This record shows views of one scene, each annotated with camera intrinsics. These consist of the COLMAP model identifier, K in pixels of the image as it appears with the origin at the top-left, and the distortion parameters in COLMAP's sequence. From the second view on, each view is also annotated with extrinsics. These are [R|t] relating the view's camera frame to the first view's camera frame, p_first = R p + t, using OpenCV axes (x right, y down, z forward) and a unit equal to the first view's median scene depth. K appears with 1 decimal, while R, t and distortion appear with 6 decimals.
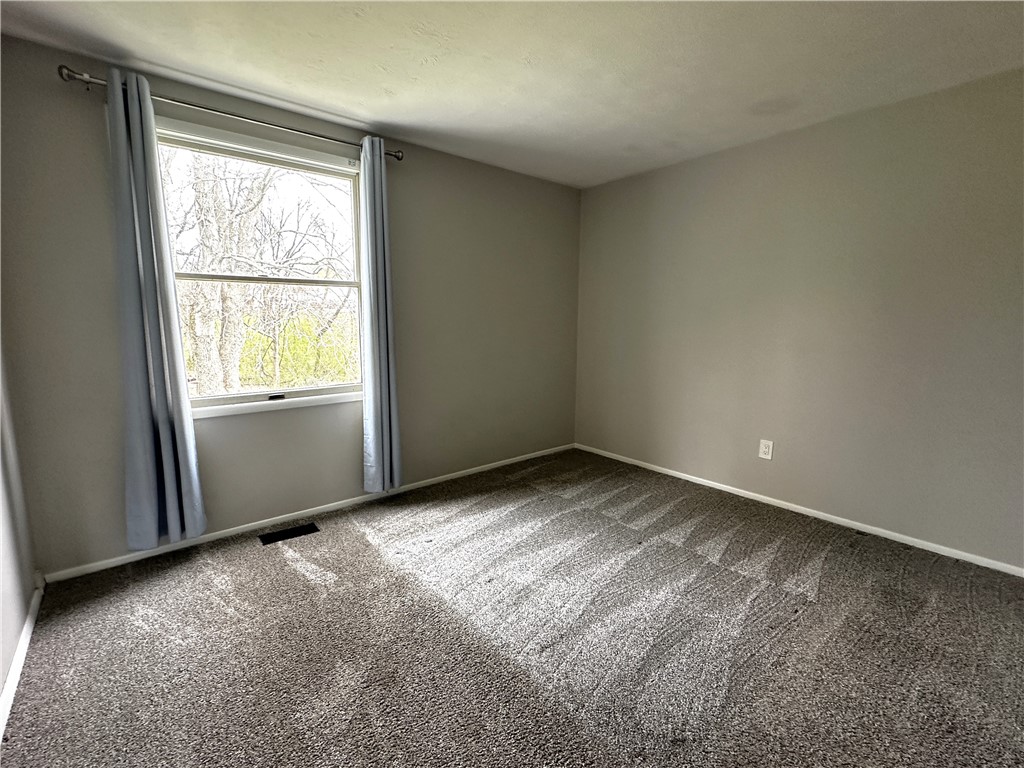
lens RADIAL K [[461.1, 0, 512.0], [0, 461.1, 384.0], [0, 0, 1]] dist [-0.001209, -0.000049]
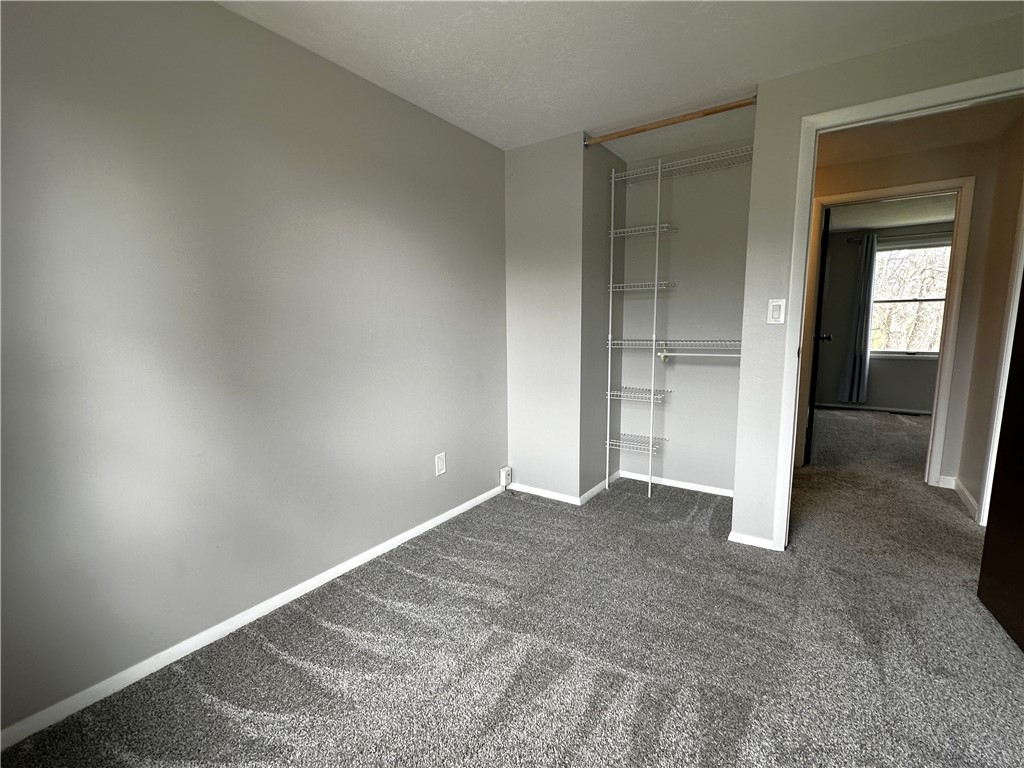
lens RADIAL K [[461.1, 0, 512.0], [0, 461.1, 384.0], [0, 0, 1]] dist [-0.001209, -0.000049]
pose [[0.271392, 0.121980, -0.954708, 1.142423], [-0.123080, 0.988191, 0.091271, 0.213759], [0.954567, 0.092735, 0.283201, -1.496346]]
